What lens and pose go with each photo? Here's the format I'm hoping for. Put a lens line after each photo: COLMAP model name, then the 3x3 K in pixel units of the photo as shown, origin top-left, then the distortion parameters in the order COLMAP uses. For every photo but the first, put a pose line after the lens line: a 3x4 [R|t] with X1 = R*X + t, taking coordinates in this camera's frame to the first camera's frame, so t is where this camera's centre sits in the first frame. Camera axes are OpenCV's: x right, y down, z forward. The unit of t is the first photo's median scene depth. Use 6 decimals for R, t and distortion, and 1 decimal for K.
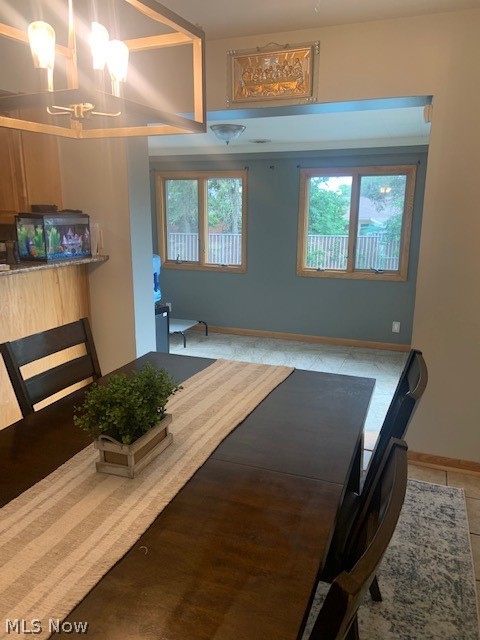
lens RADIAL K [[482.2, 0, 244.5], [0, 482.2, 316.3], [0, 0, 1]] dist [0.108311, -0.137670]
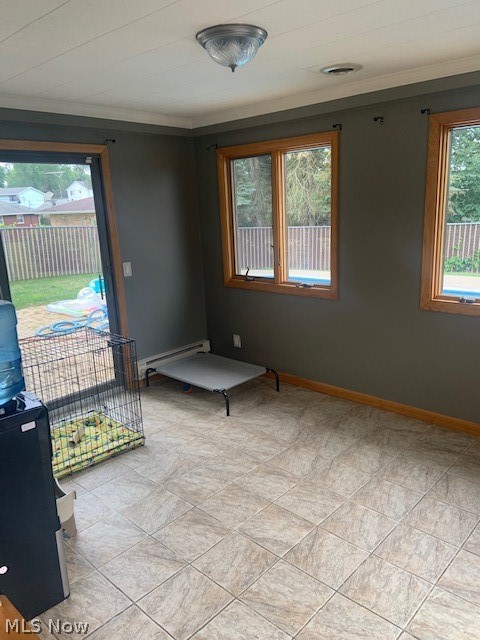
lens RADIAL K [[482.2, 0, 244.5], [0, 482.2, 316.3], [0, 0, 1]] dist [0.108311, -0.137670]
pose [[0.924071, 0.041843, -0.379924, 0.134085], [-0.033116, 0.999017, 0.029480, -0.085339], [0.380784, -0.014660, 0.924548, 0.394738]]
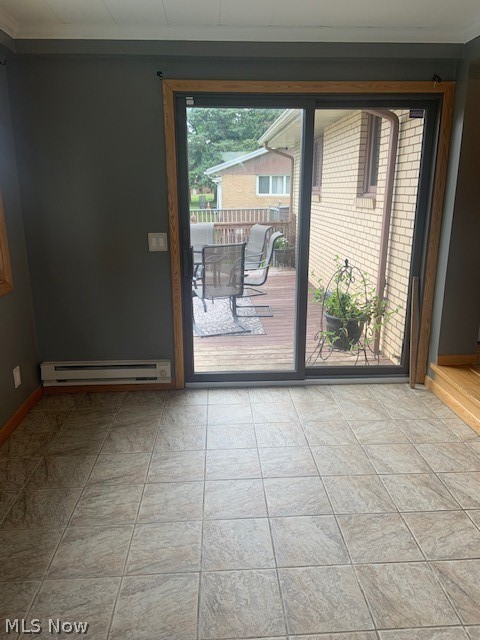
lens RADIAL K [[482.2, 0, 244.5], [0, 482.2, 316.3], [0, 0, 1]] dist [0.108311, -0.137670]
pose [[-0.407048, -0.240612, 0.881146, -0.238708], [0.192656, 0.920362, 0.340319, -0.166562], [-0.892858, 0.308284, -0.328276, 0.887811]]
